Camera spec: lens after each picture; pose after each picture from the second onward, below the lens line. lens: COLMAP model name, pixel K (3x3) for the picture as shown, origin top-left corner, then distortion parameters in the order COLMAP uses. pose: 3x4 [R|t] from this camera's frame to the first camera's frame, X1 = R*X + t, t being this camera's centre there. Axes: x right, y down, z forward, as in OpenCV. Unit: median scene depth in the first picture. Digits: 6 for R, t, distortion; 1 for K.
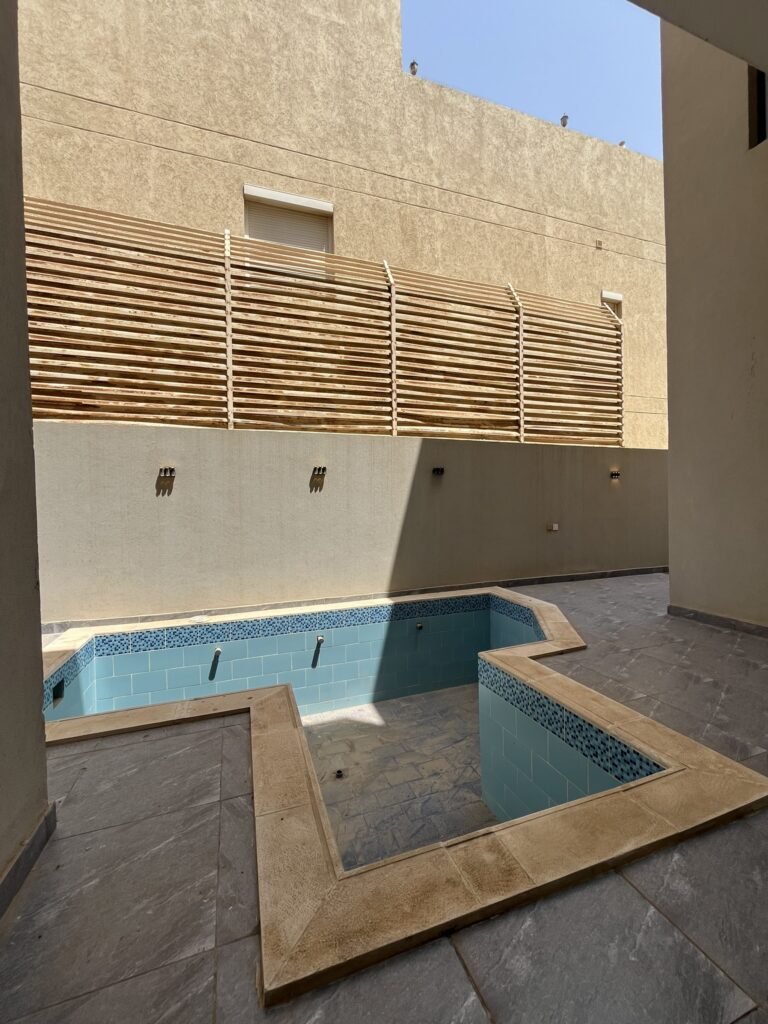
lens RADIAL K [[414.5, 0, 384.5], [0, 414.5, 510.5], [0, 0, 1]] dist [-0.002735, 0.000588]
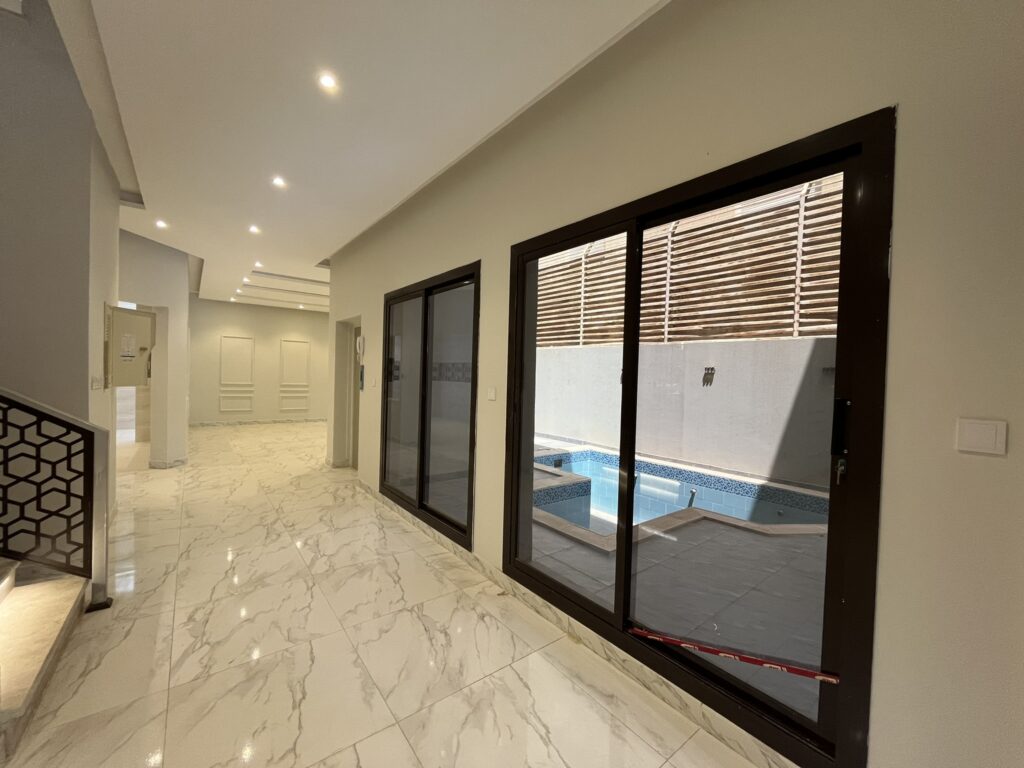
lens RADIAL K [[414.5, 0, 508.1], [0, 414.5, 384.6], [0, 0, 1]] dist [-0.002735, 0.000588]
pose [[0.317541, 0.049779, -0.946937, 0.874812], [-0.051301, 0.998060, 0.035263, -0.059897], [0.946856, 0.037382, 0.319478, -0.045033]]
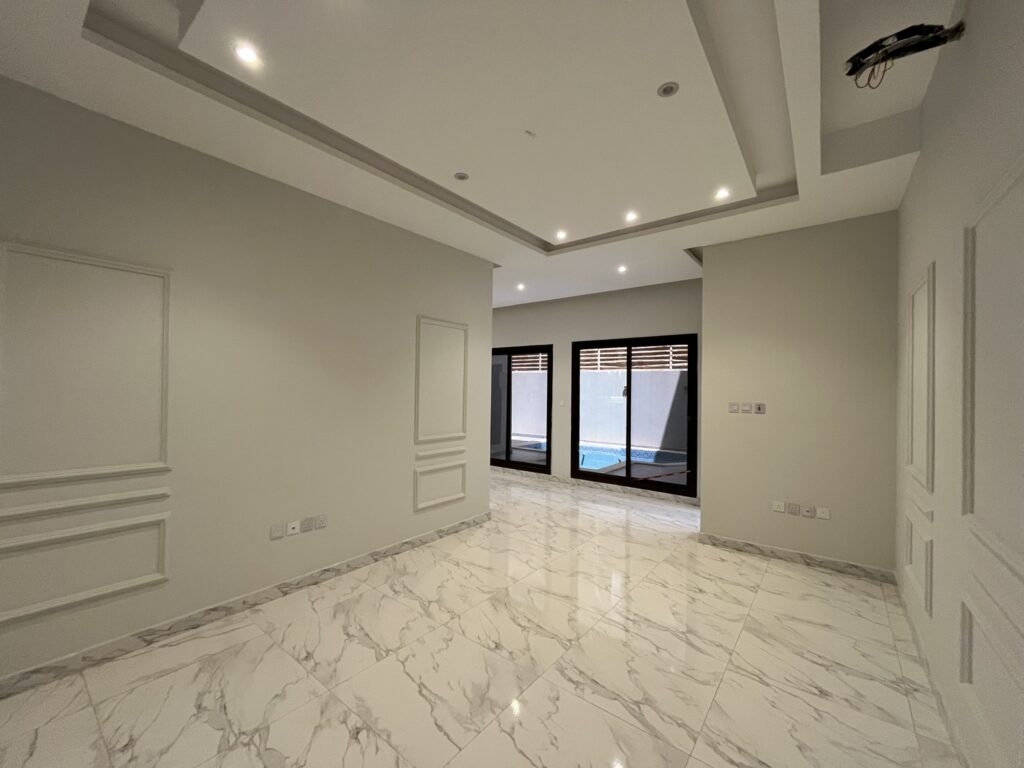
lens RADIAL K [[414.5, 0, 510.8], [0, 414.5, 383.6], [0, 0, 1]] dist [-0.002735, 0.000588]
pose [[0.545459, 0.011841, -0.838054, 1.351524], [-0.037439, 0.999246, -0.010249, -0.067514], [0.837301, 0.036966, 0.545492, -0.749896]]
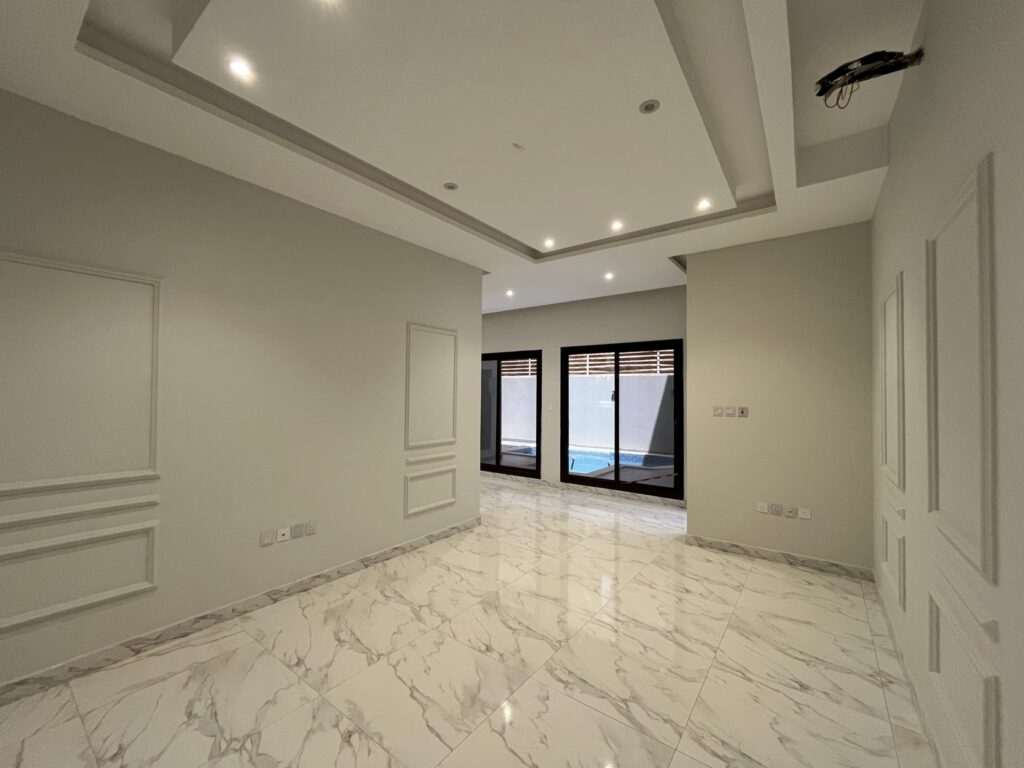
lens RADIAL K [[414.5, 0, 509.6], [0, 414.5, 383.4], [0, 0, 1]] dist [-0.002735, 0.000588]
pose [[0.563505, -0.001364, -0.826111, 1.362727], [-0.032077, 0.999208, -0.023531, -0.068290], [0.825489, 0.039759, 0.563015, -0.756223]]
